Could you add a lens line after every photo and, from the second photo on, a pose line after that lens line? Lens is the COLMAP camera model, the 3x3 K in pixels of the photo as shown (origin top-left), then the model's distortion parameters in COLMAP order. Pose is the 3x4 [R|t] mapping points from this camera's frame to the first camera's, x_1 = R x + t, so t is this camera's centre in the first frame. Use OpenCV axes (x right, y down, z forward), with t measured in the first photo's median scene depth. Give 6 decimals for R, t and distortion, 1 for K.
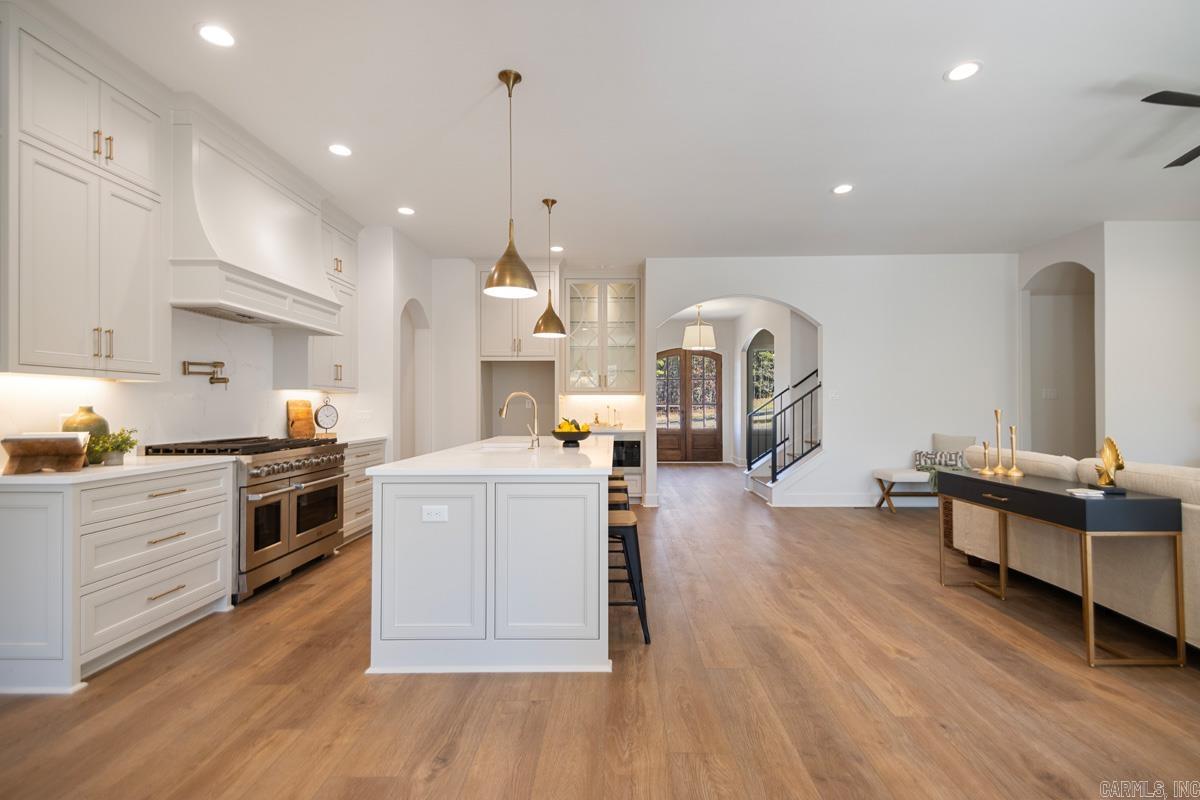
lens RADIAL K [[555.0, 0, 628.7], [0, 555.0, 398.6], [0, 0, 1]] dist [0.050634, -0.023882]
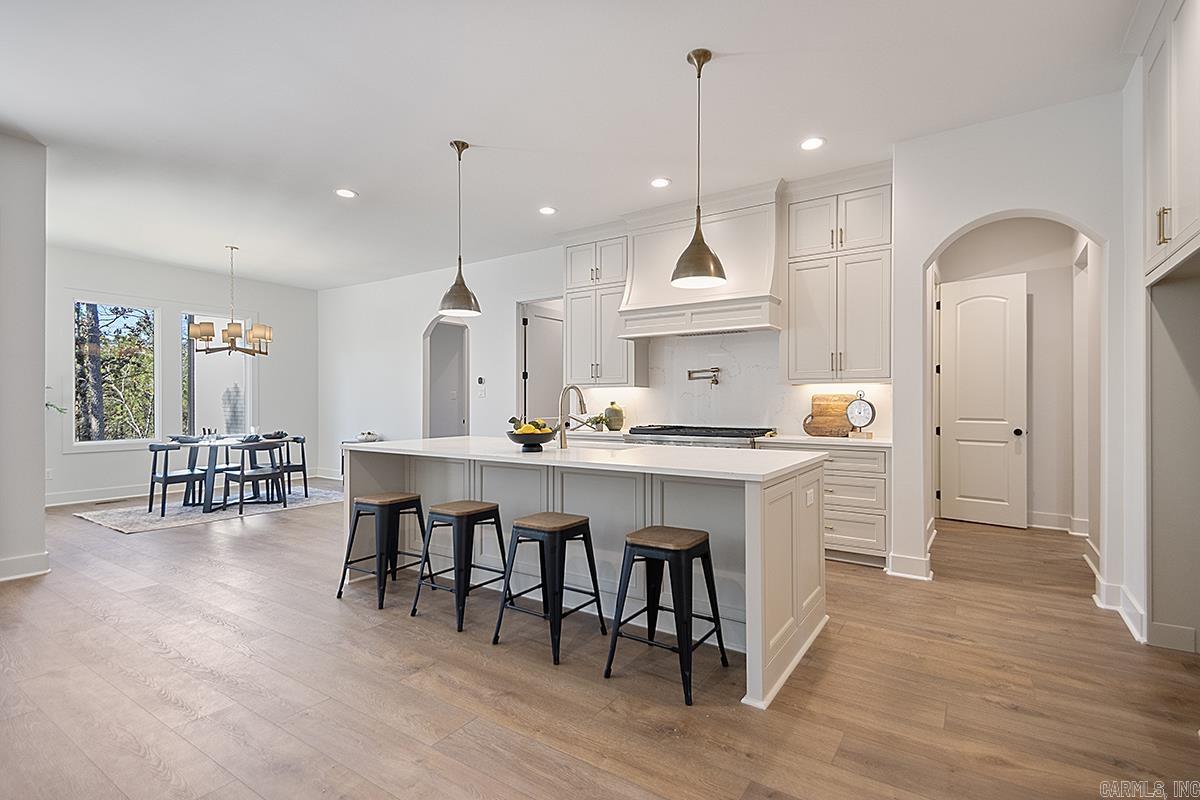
lens RADIAL K [[566.0, 0, 616.1], [0, 566.0, 404.1], [0, 0, 1]] dist [0.044525, -0.026375]
pose [[-0.563820, 0.003728, -0.825889, 0.511169], [0.012805, 0.999909, -0.004228, 0.023099], [0.825798, -0.012960, -0.563817, 1.563290]]
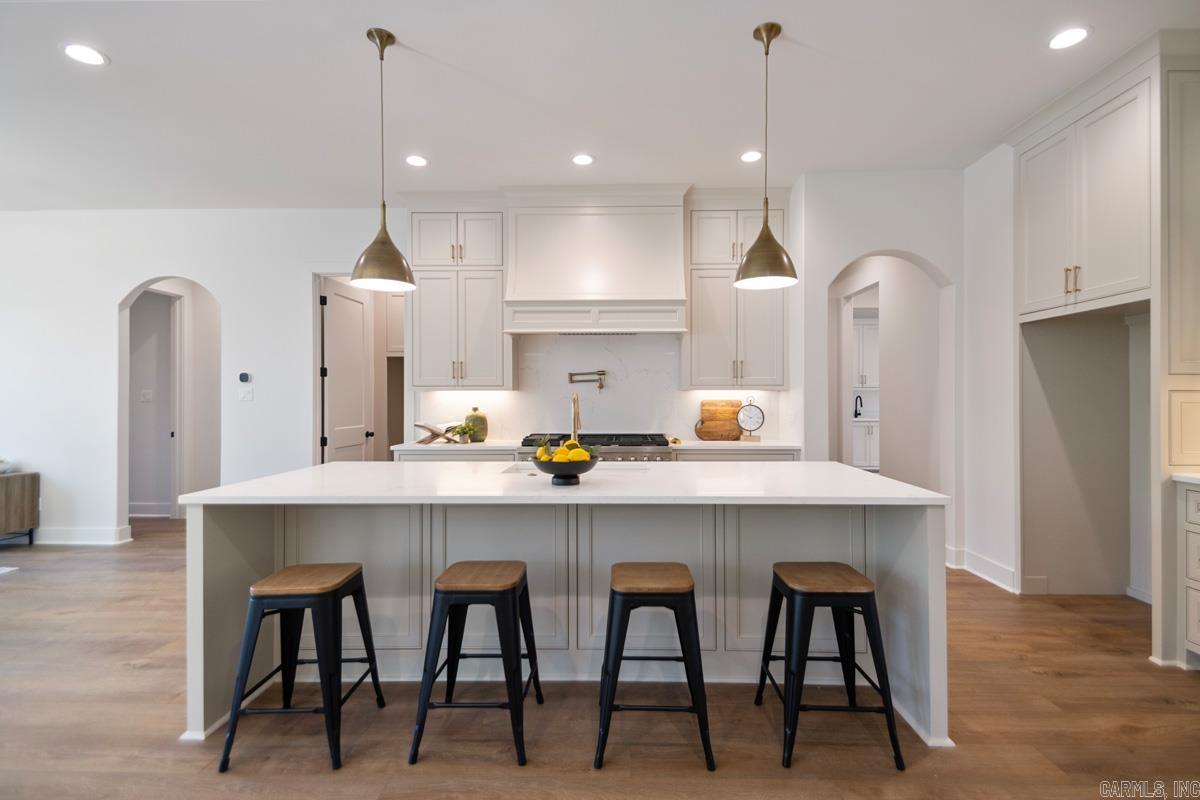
lens RADIAL K [[557.0, 0, 612.4], [0, 557.0, 398.6], [0, 0, 1]] dist [0.043509, -0.022268]
pose [[-0.036544, 0.001331, -0.999331, 0.500986], [0.016298, 0.999867, 0.000736, -0.004499], [0.999199, -0.016260, -0.036560, 1.070546]]
